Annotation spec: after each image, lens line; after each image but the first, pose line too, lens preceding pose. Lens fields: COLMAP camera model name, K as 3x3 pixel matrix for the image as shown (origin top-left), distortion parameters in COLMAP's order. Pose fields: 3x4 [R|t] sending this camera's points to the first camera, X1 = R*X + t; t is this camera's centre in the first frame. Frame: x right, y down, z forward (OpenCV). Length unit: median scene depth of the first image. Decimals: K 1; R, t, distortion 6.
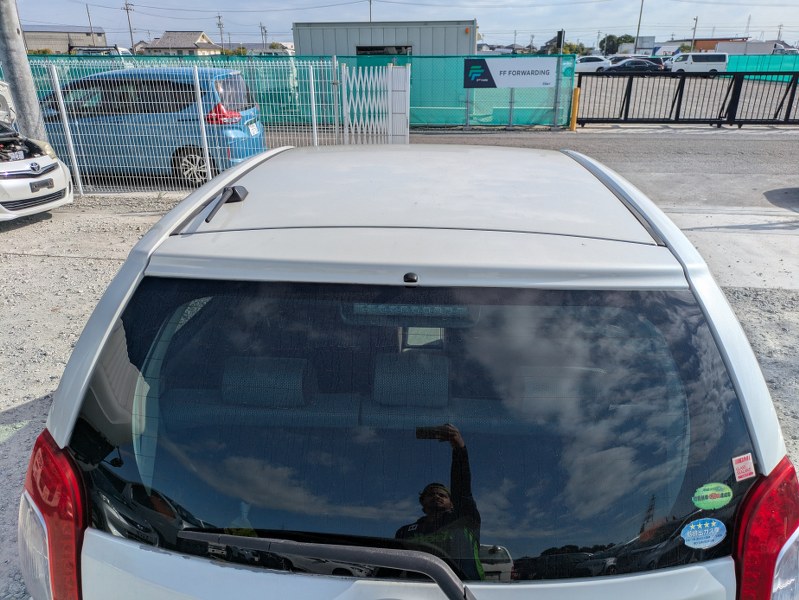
lens RADIAL K [[598.6, 0, 394.6], [0, 598.6, 301.8], [0, 0, 1]] dist [0.013132, 0.006055]
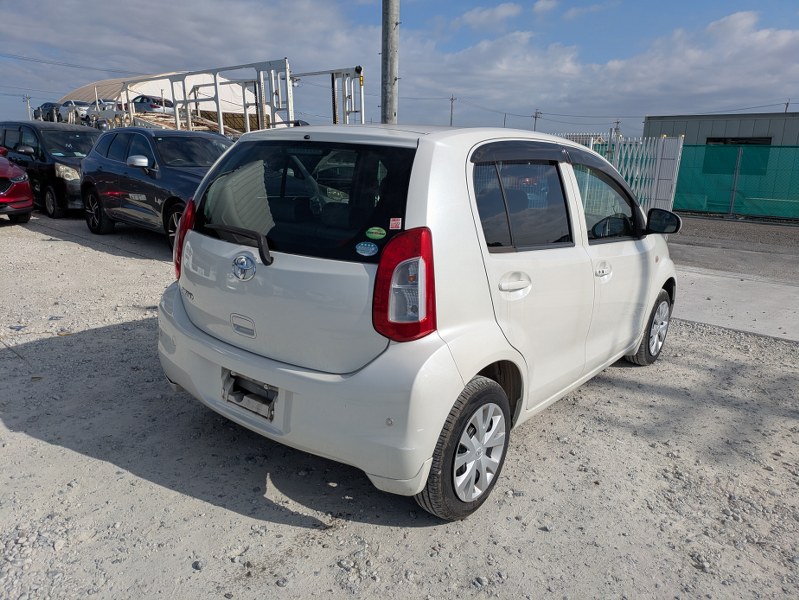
lens RADIAL K [[607.4, 0, 397.1], [0, 607.4, 296.1], [0, 0, 1]] dist [0.025951, -0.003494]
pose [[0.810521, 0.155615, -0.564659, 0.275368], [-0.251132, 0.963279, -0.095007, 0.109075], [0.529140, 0.218809, 0.819838, -0.093538]]
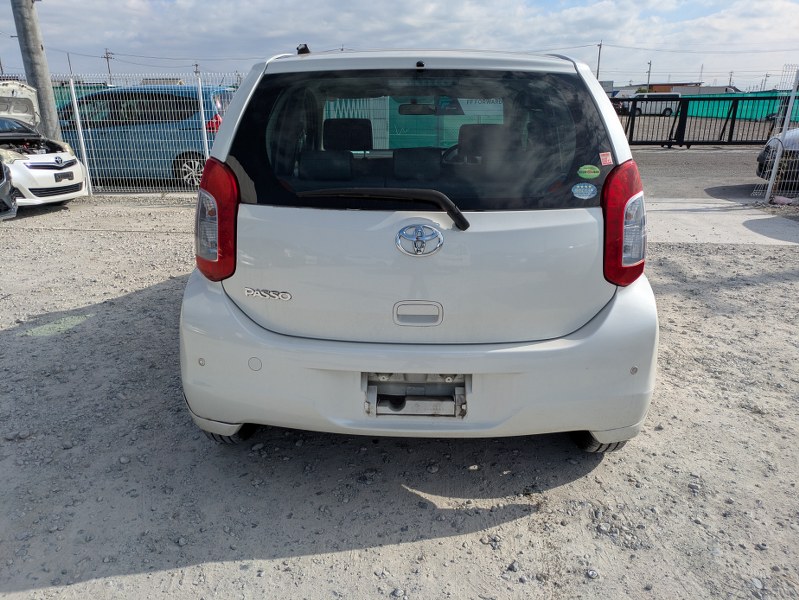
lens RADIAL K [[605.3, 0, 381.2], [0, 605.3, 302.6], [0, 0, 1]] dist [0.023627, -0.006211]
pose [[0.999632, -0.012277, 0.024187, -0.023271], [0.014159, 0.996755, -0.079234, 0.131687], [-0.023136, 0.079547, 0.996563, -0.121468]]
